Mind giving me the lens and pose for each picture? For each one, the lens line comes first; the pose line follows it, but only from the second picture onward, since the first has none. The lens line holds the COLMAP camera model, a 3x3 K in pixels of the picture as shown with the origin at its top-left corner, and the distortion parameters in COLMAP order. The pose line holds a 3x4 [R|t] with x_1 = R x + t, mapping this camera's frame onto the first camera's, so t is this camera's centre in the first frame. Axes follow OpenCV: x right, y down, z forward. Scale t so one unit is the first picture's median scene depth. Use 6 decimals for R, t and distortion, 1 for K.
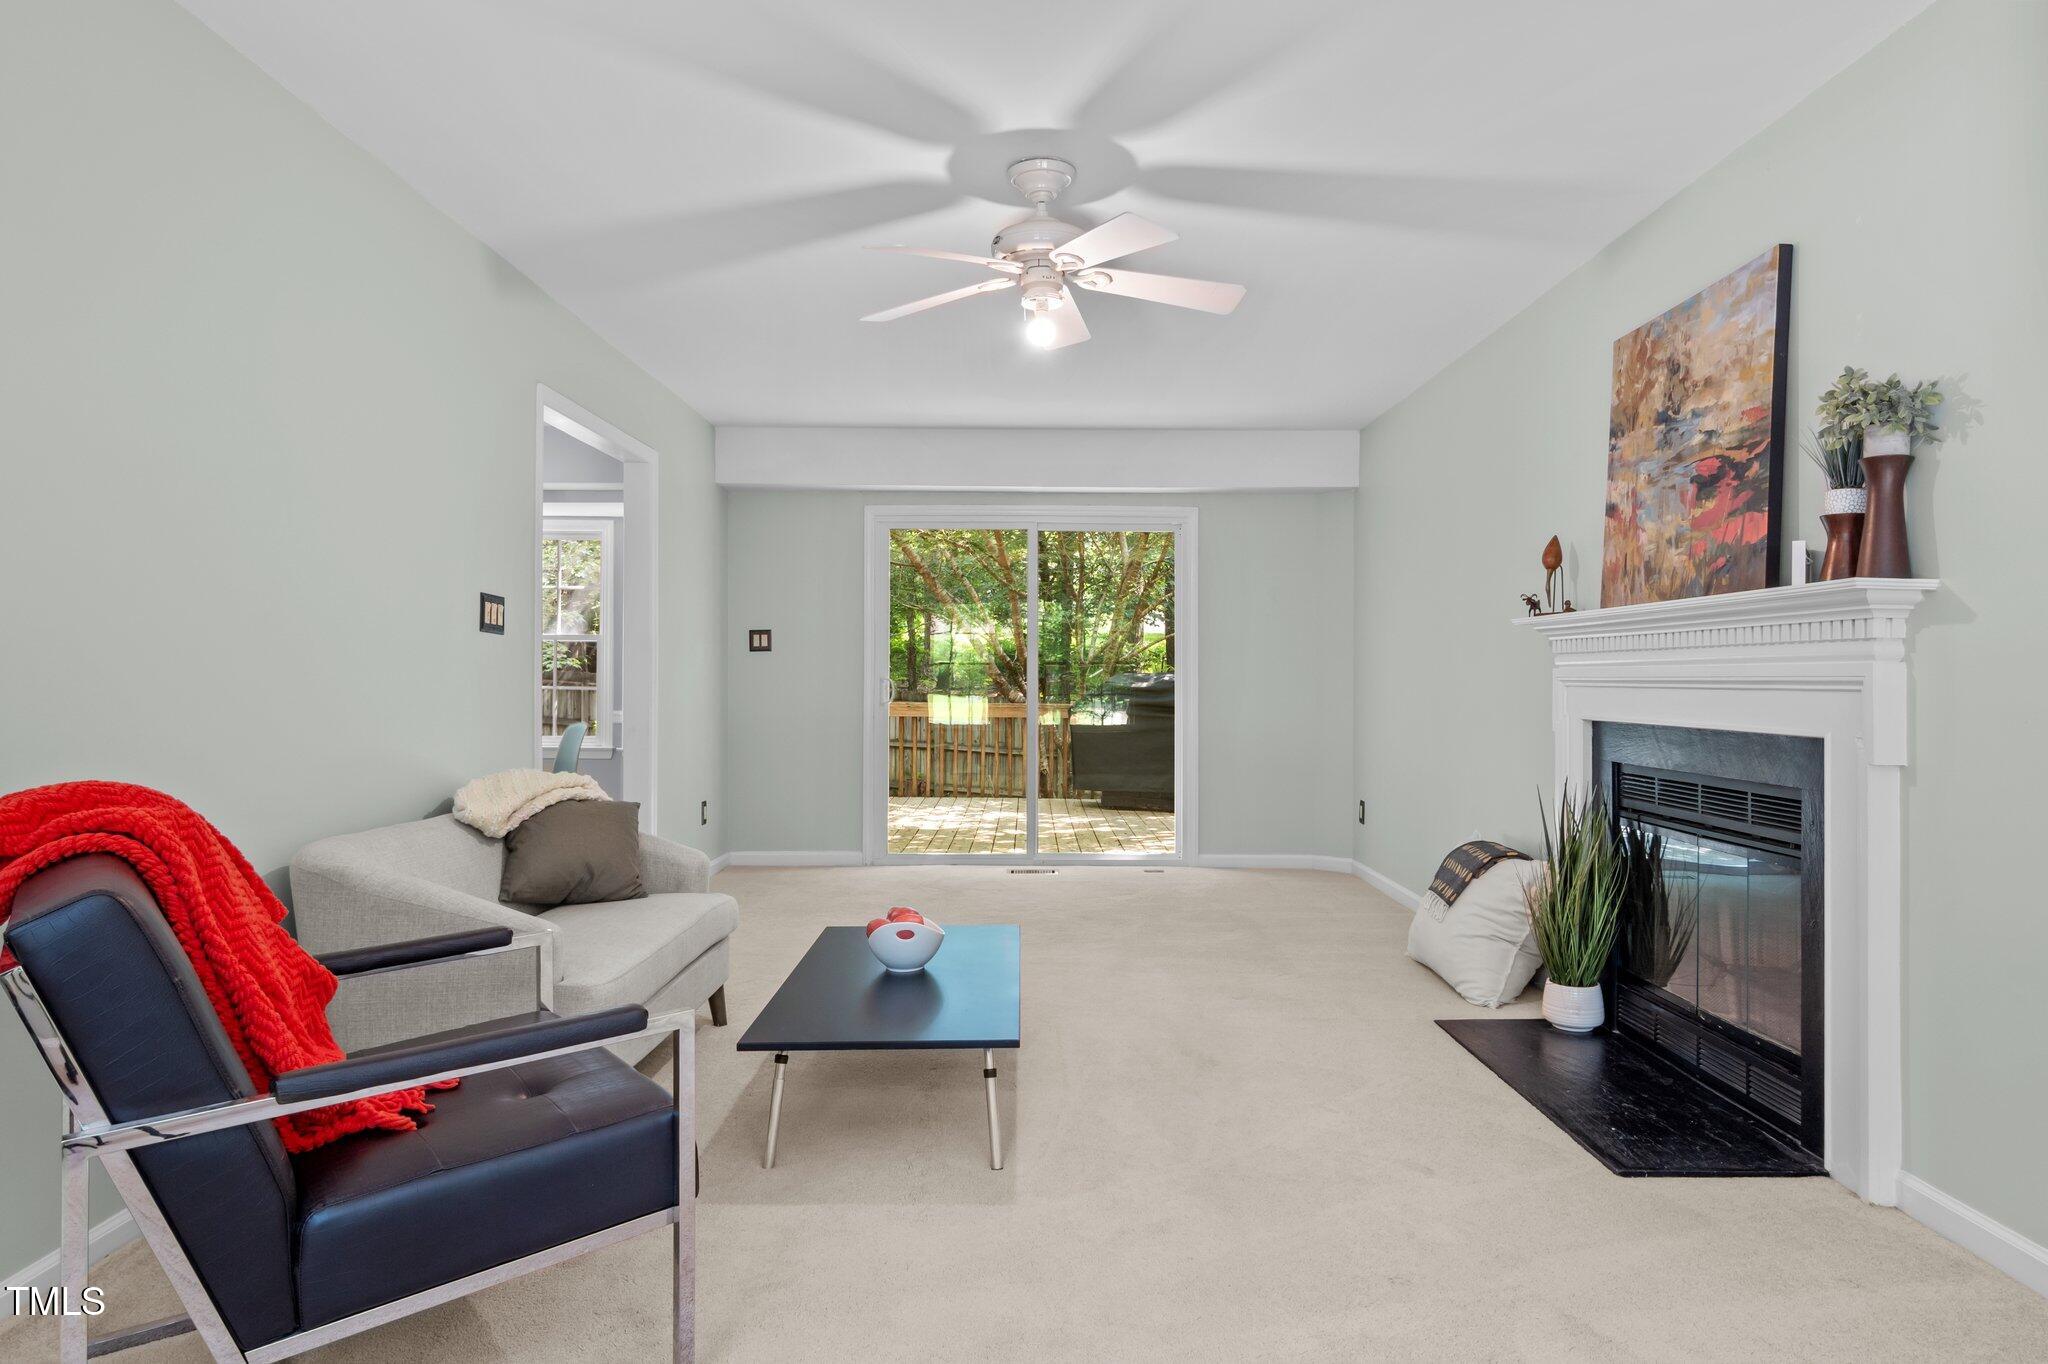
lens RADIAL K [[1235.8, 0, 1030.9], [0, 1235.8, 665.9], [0, 0, 1]] dist [-0.003965, 0.000918]
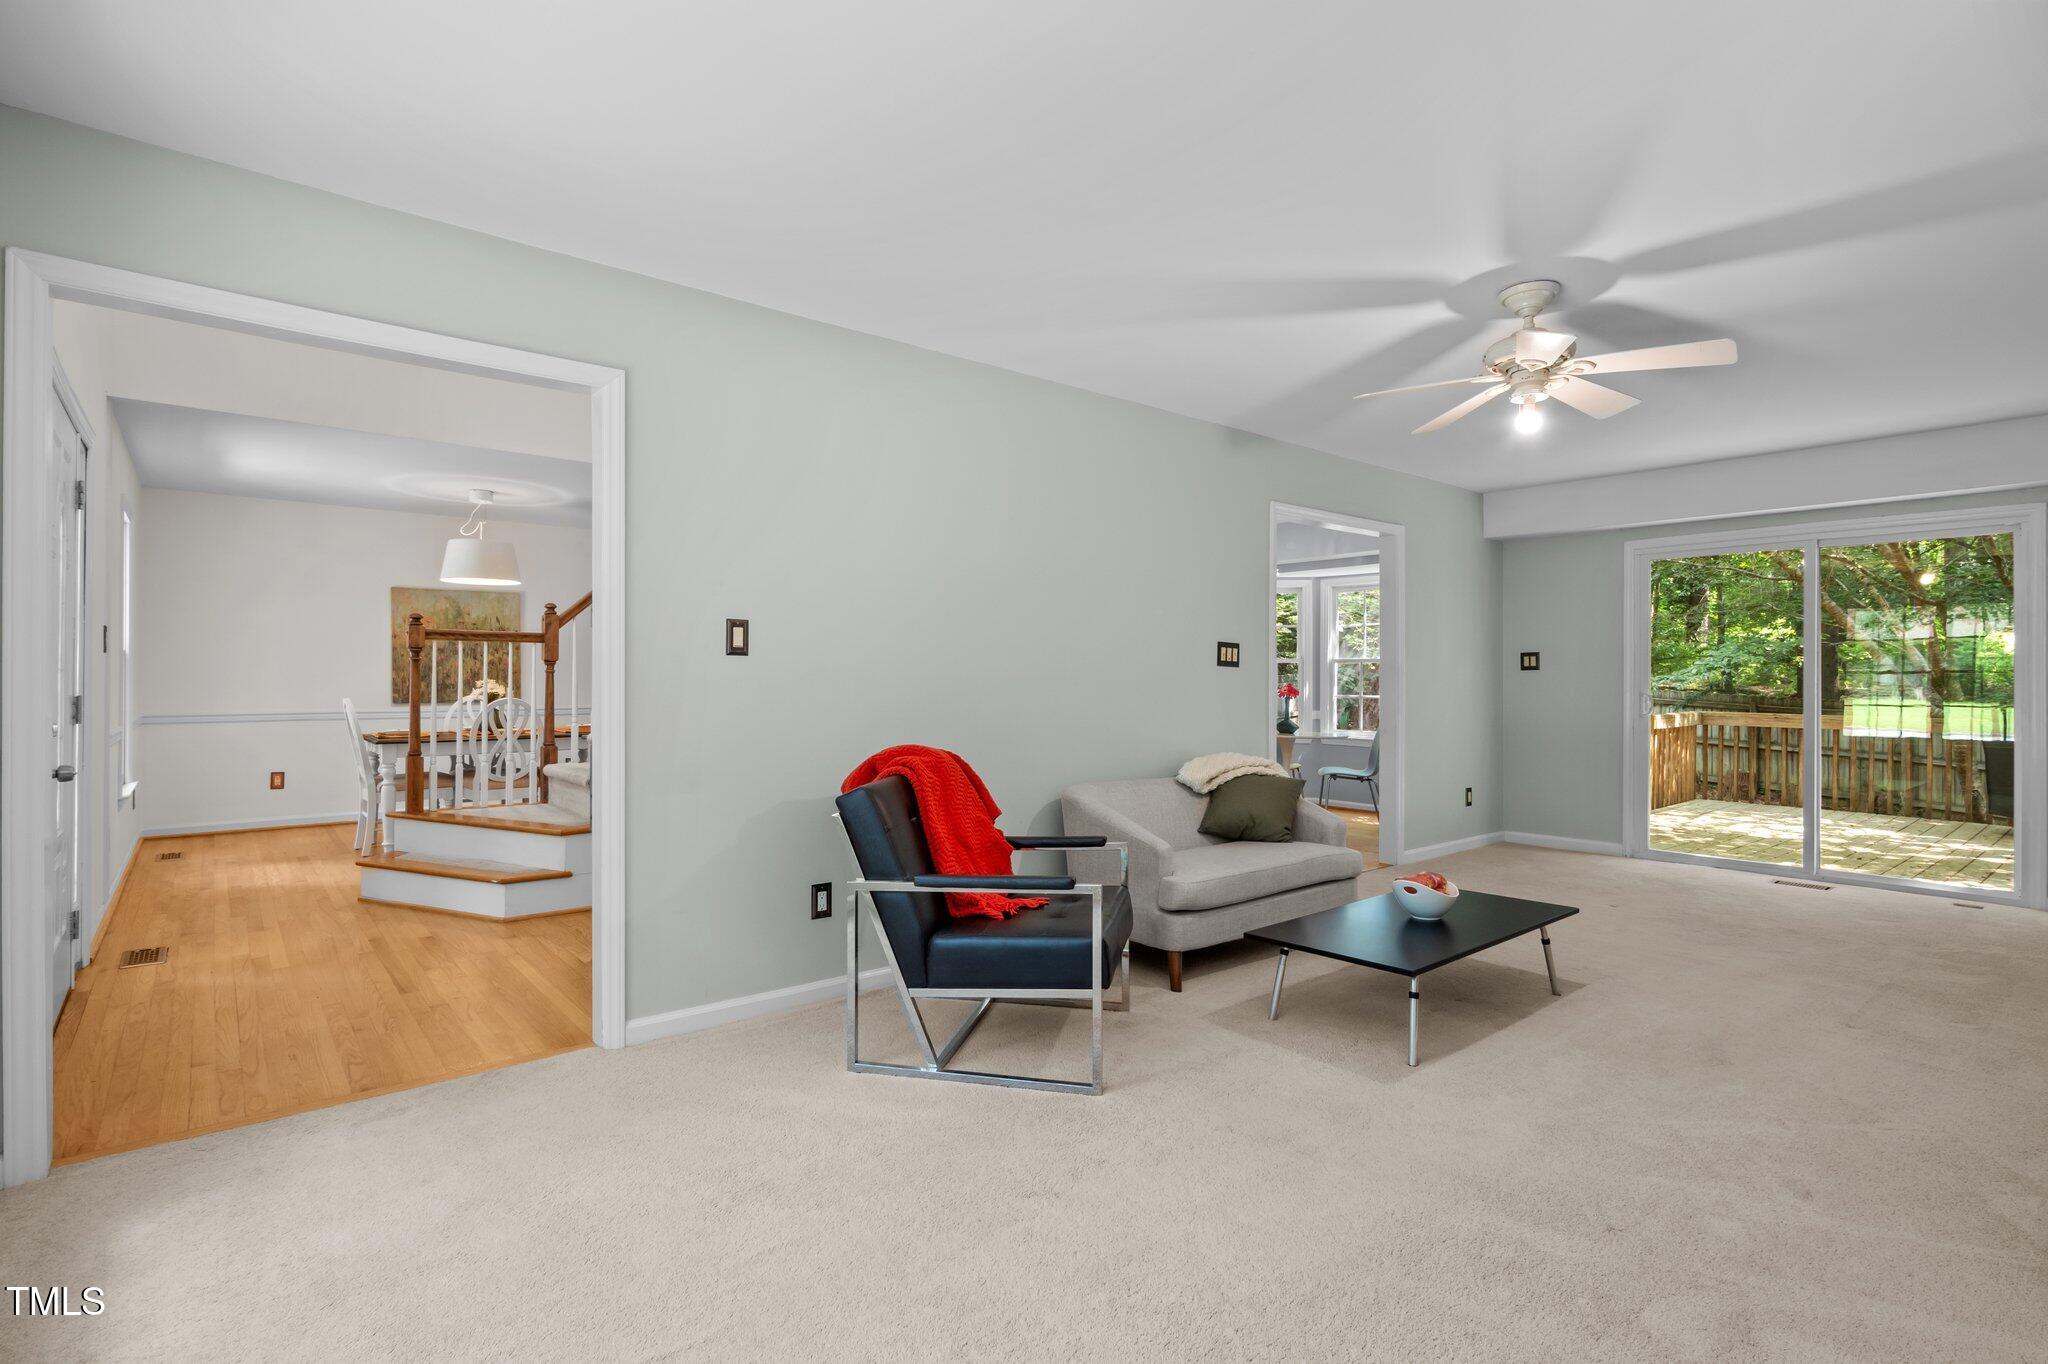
lens RADIAL K [[979.4, 0, 1021.8], [0, 979.4, 676.8], [0, 0, 1]] dist [-0.000038, -0.001039]
pose [[0.637179, -0.002120, -0.770713, 0.430451], [0.005718, 0.999982, 0.001977, -0.020403], [0.770694, -0.005666, 0.637180, -0.013063]]
